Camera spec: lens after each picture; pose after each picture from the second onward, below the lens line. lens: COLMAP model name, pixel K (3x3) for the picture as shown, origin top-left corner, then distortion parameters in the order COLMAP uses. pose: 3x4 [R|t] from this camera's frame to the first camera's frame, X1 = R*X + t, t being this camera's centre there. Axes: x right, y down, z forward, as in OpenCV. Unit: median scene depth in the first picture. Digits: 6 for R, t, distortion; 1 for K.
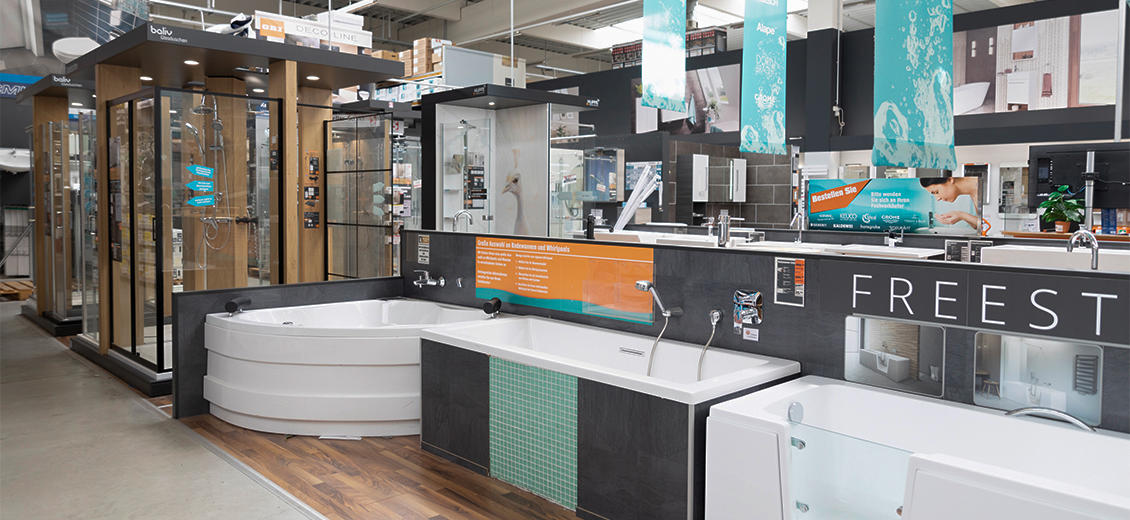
lens RADIAL K [[765.4, 0, 565.2], [0, 765.4, 261.8], [0, 0, 1]] dist [-0.001327, -0.001859]
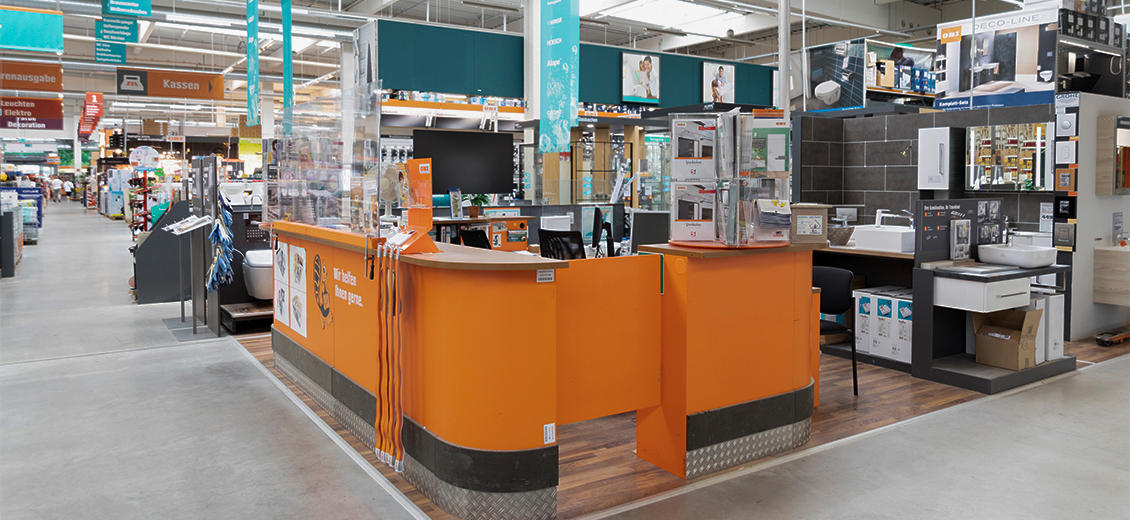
lens RADIAL K [[765.4, 0, 565.5], [0, 765.4, 258.8], [0, 0, 1]] dist [-0.001327, -0.001859]
pose [[-0.184958, 0.091636, -0.978465, 1.001705], [-0.081198, 0.990814, 0.108141, -0.063207], [0.979386, 0.099451, -0.175819, 0.789721]]
